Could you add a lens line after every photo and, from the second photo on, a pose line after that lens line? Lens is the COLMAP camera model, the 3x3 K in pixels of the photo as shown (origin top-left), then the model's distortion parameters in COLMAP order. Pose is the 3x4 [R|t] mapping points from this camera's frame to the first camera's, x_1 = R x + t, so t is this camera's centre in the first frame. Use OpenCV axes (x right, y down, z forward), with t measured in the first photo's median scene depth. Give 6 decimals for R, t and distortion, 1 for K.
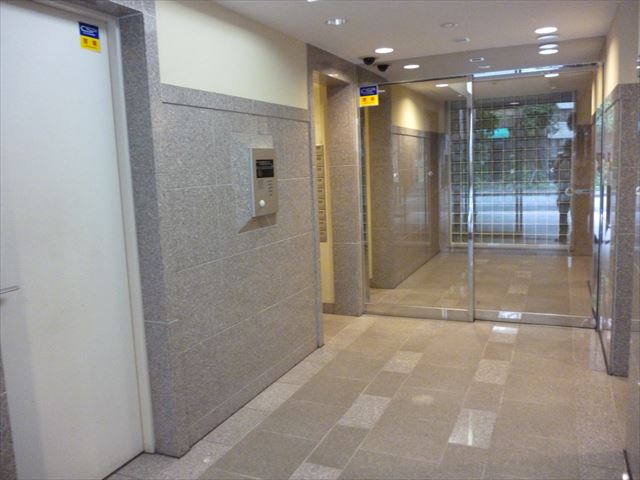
lens RADIAL K [[536.7, 0, 320.0], [0, 536.7, 240.0], [0, 0, 1]] dist [-0.019823, -0.015941]
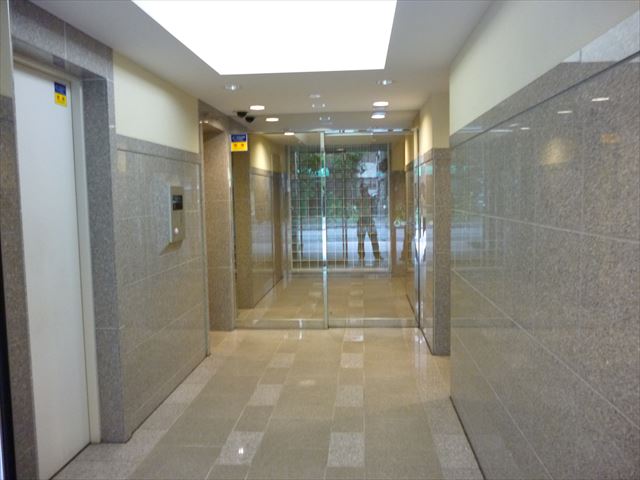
lens RADIAL K [[536.7, 0, 320.0], [0, 536.7, 240.0], [0, 0, 1]] dist [-0.019823, -0.015941]
pose [[0.942863, -0.003354, 0.333162, -0.189245], [0.023888, 0.998056, -0.057557, 0.026581], [-0.332322, 0.062227, 0.941111, -0.225028]]
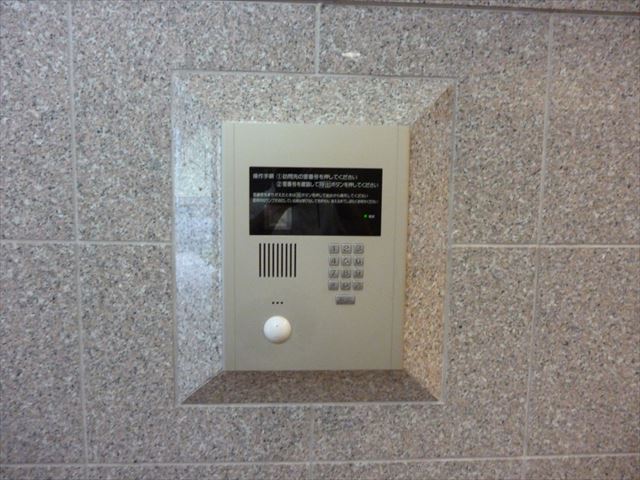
lens RADIAL K [[536.7, 0, 320.0], [0, 536.7, 240.0], [0, 0, 1]] dist [-0.019823, -0.015941]
pose [[0.460683, 0.159371, -0.873139, 0.122163], [-0.156539, 0.982915, 0.096815, -0.130769], [0.873651, 0.092080, 0.477760, 0.816522]]
